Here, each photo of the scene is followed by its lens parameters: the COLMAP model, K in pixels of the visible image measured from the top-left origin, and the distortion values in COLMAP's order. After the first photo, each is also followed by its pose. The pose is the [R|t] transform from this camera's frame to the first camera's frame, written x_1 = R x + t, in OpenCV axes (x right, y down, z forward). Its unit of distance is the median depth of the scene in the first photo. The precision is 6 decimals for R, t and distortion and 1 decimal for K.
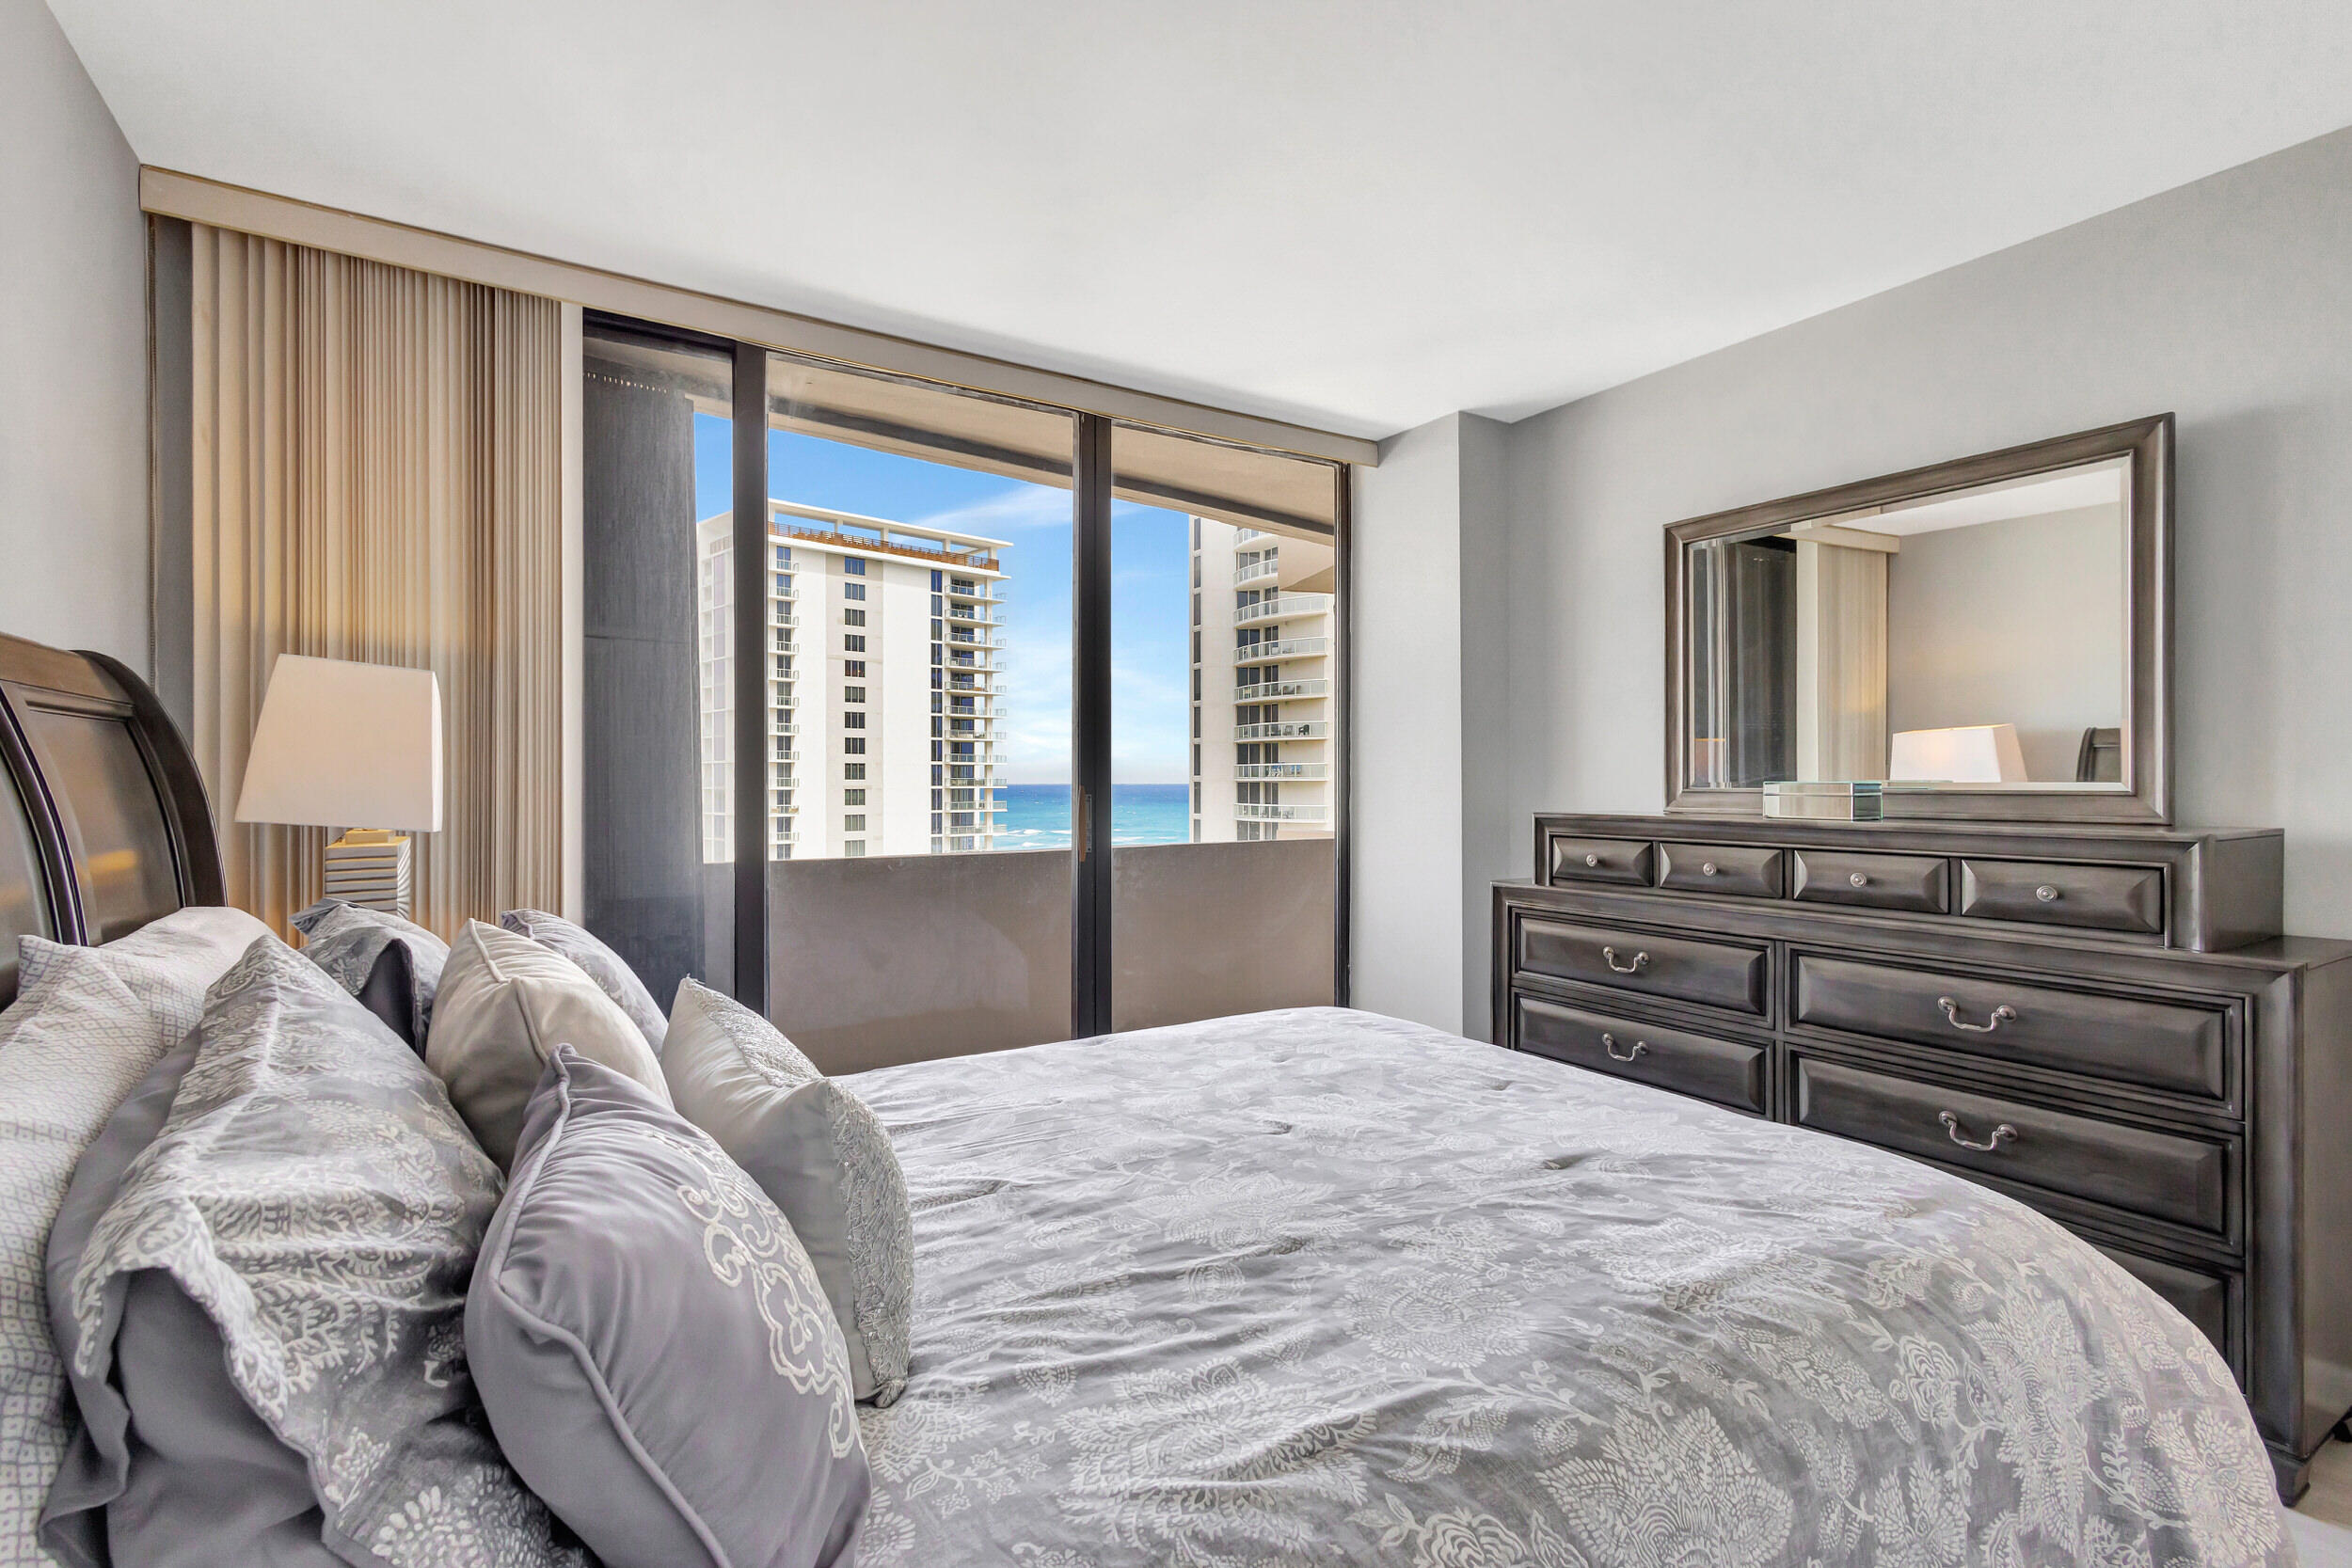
lens RADIAL K [[1102.5, 0, 1176.0], [0, 1102.5, 784.0], [0, 0, 1]] dist [0.004506, -0.000067]
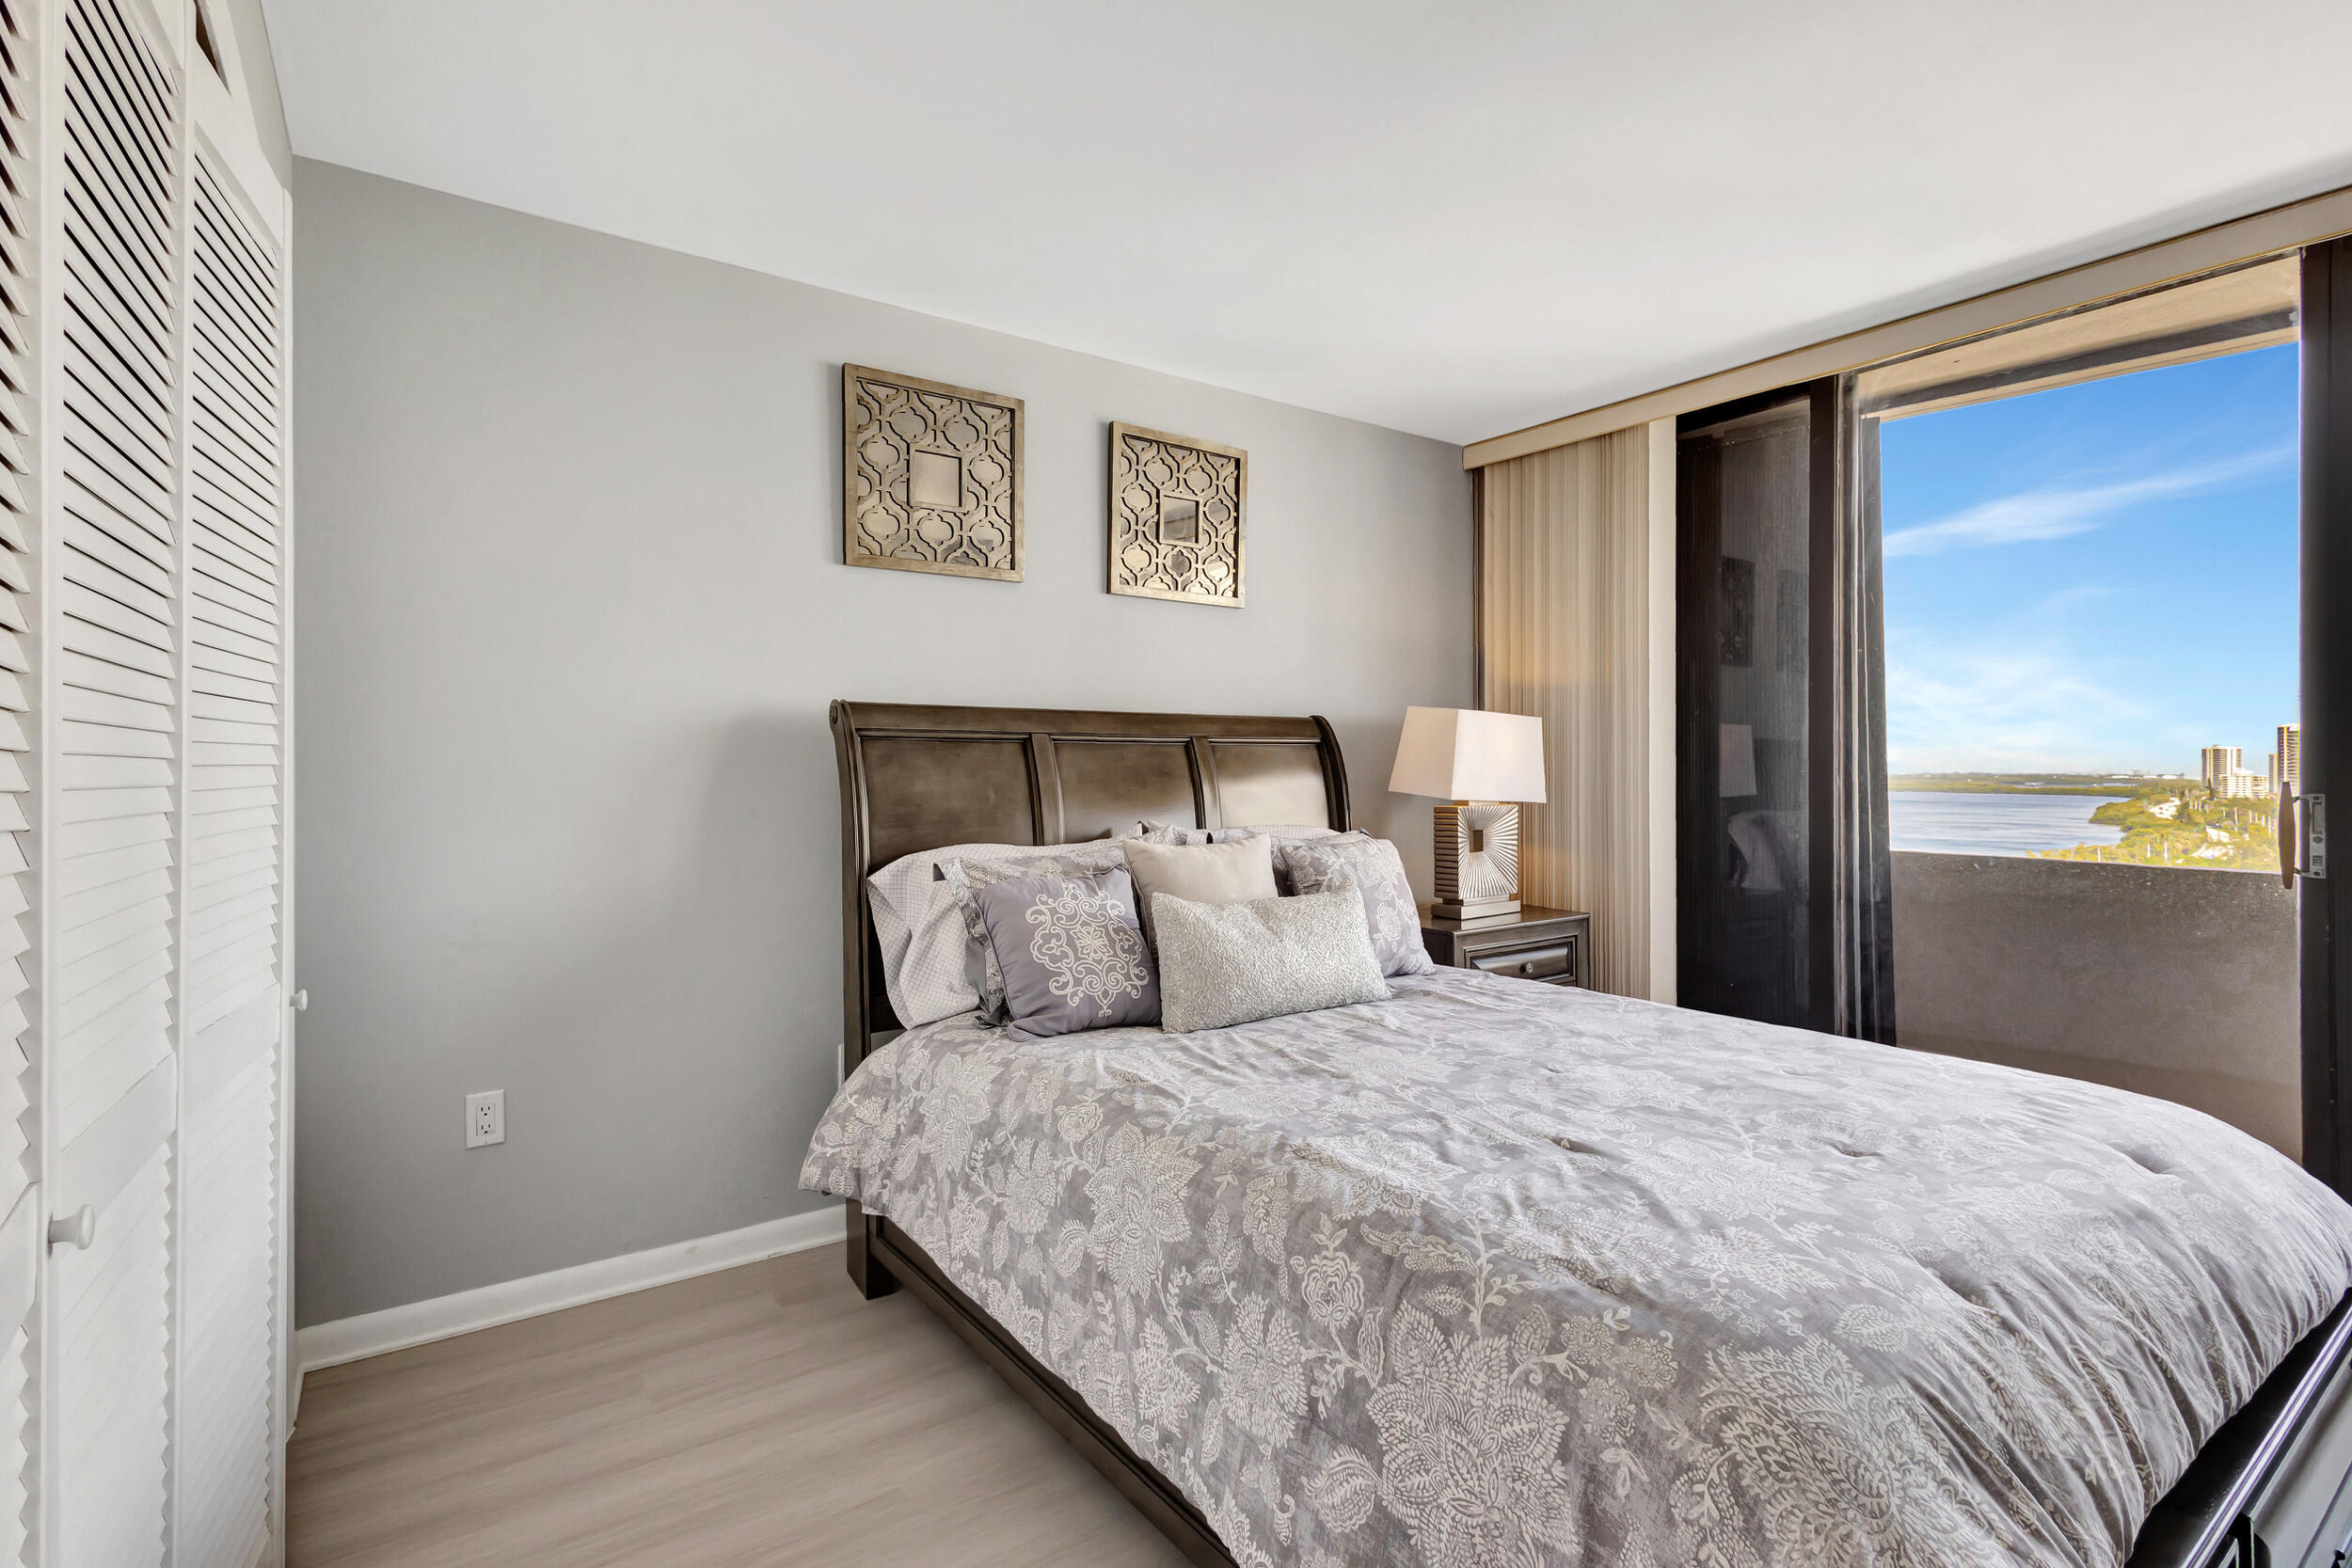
lens RADIAL K [[1083.2, 0, 1168.7], [0, 1083.2, 795.3], [0, 0, 1]] dist [0.011644, 0.000408]
pose [[0.063431, 0.026984, -0.997621, 1.588694], [-0.004359, 0.999632, 0.026761, -0.013790], [0.997977, 0.002651, 0.063525, 0.660783]]
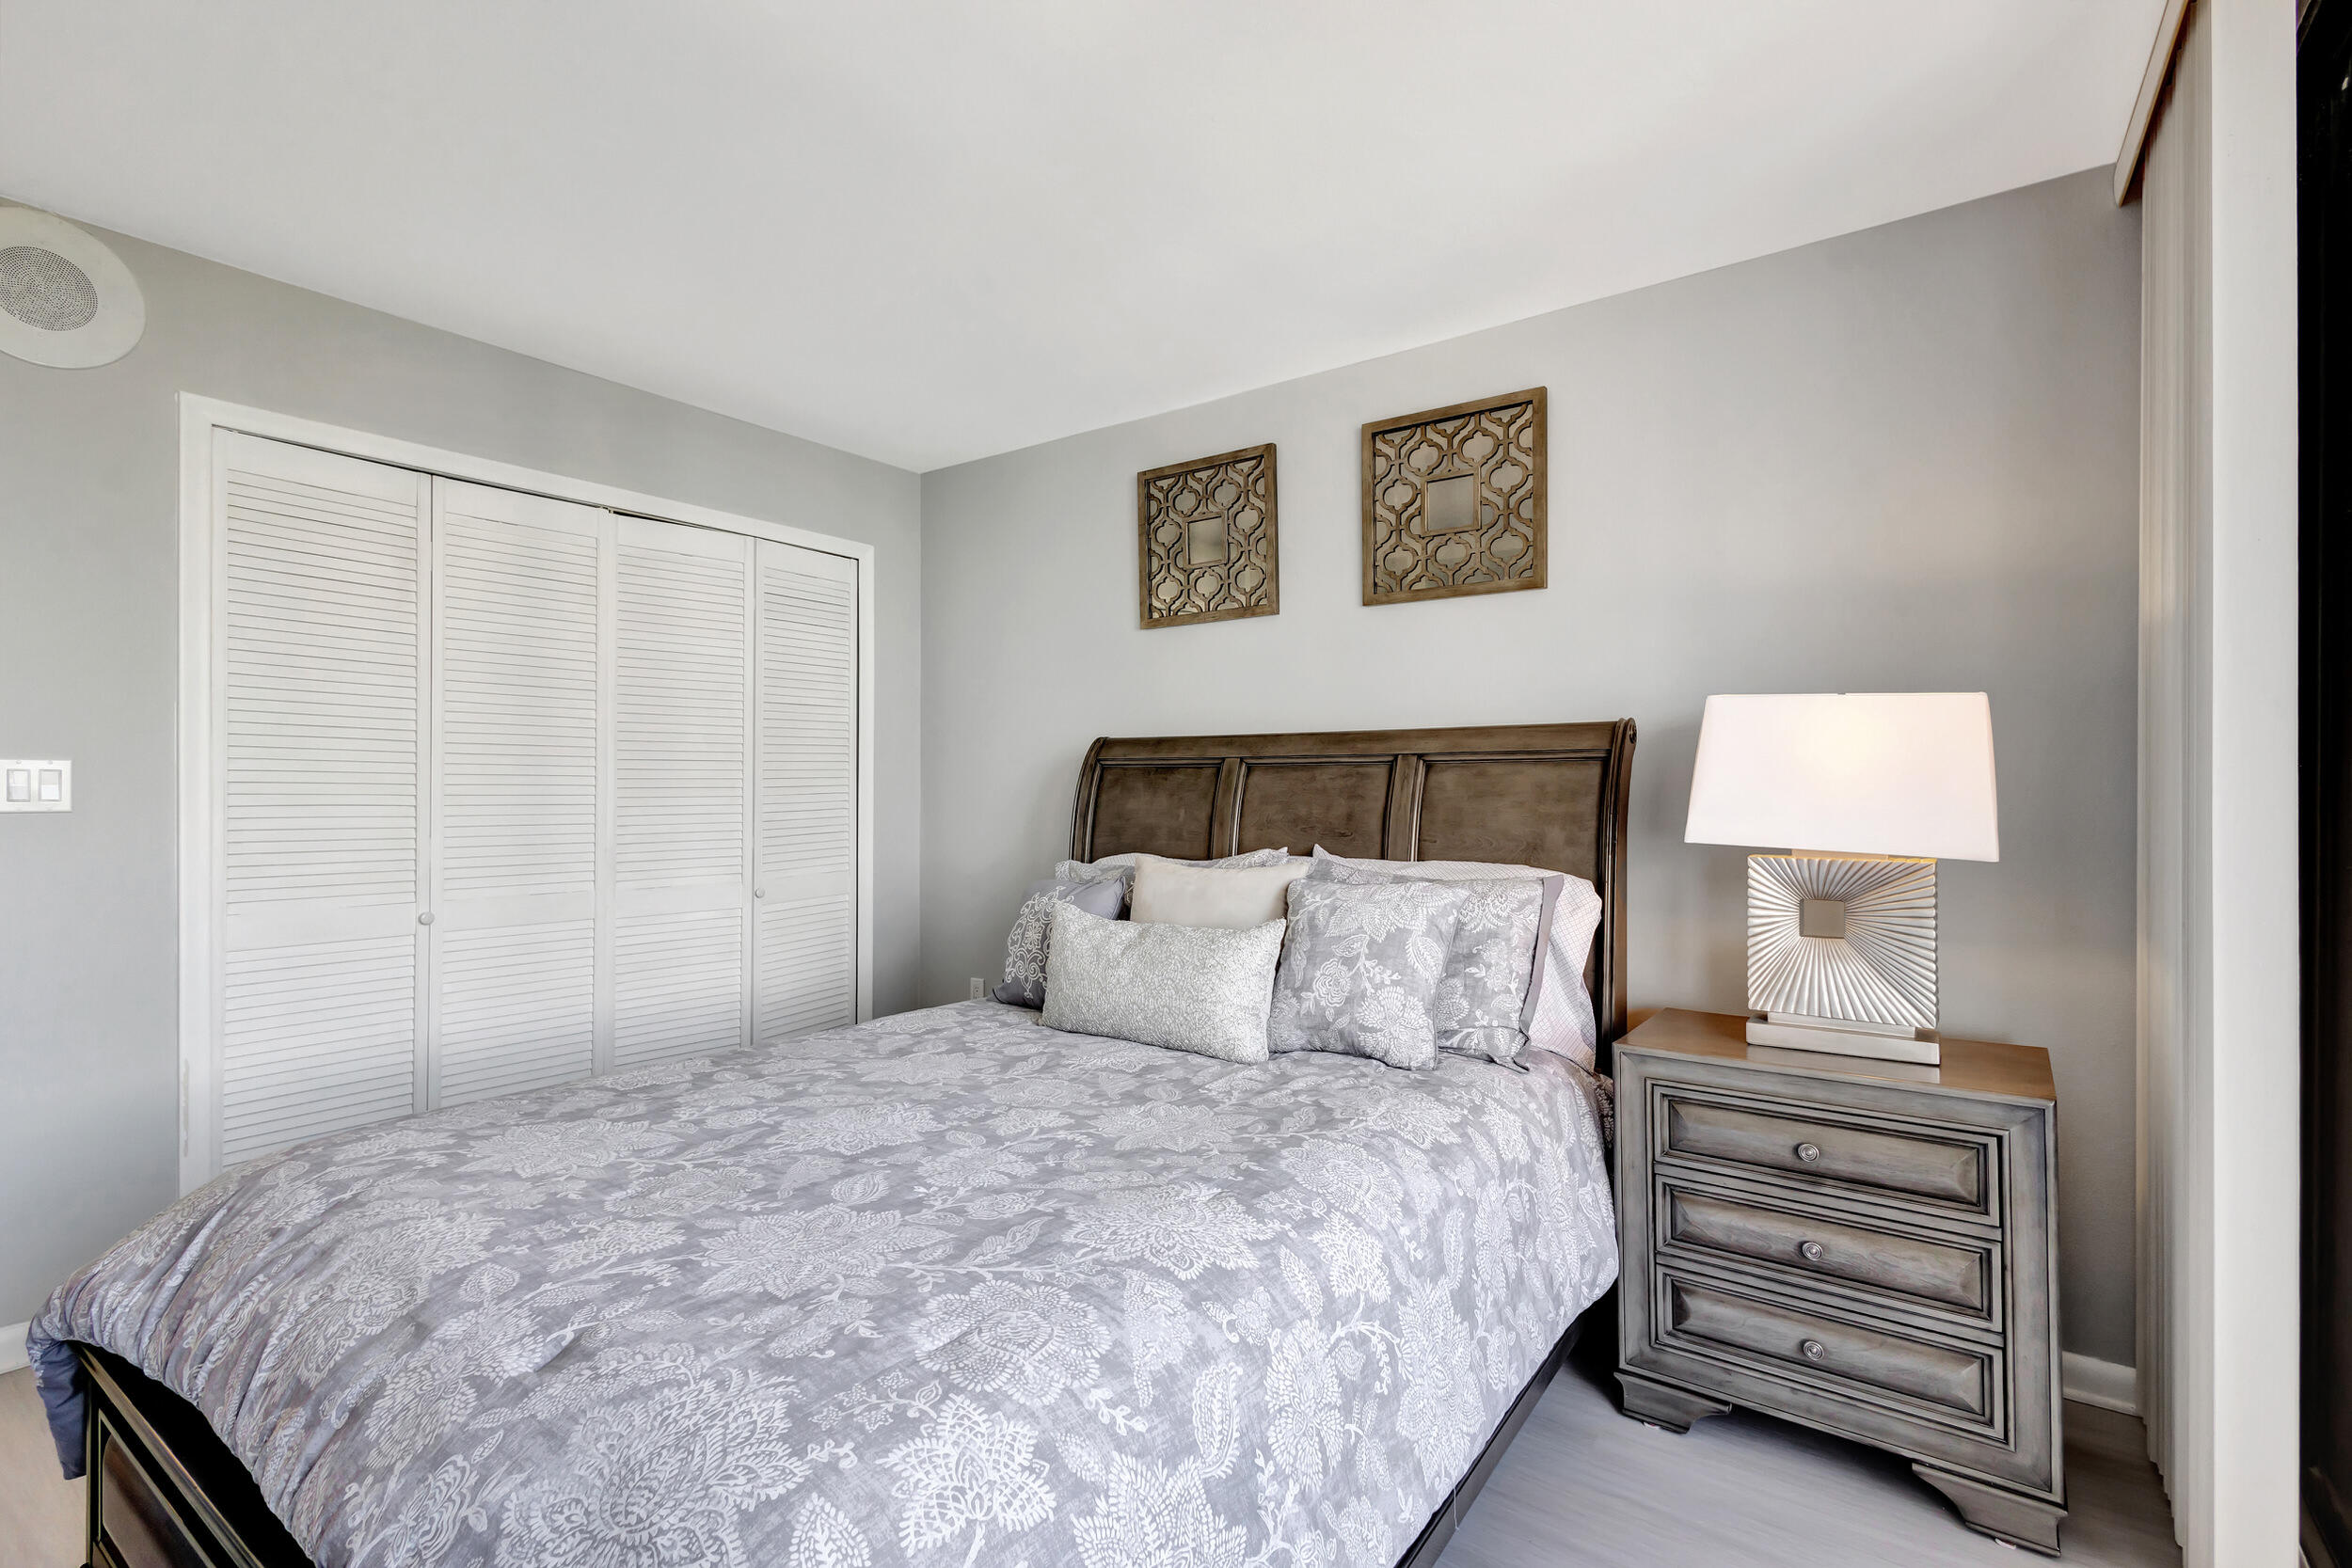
lens RADIAL K [[1070.0, 0, 1141.9], [0, 1070.0, 791.5], [0, 0, 1]] dist [0.001232, 0.000124]
pose [[-0.923456, -0.003319, -0.383691, 0.372449], [-0.004371, 0.999989, 0.001871, -0.008583], [0.383681, 0.003405, -0.923460, 2.710228]]
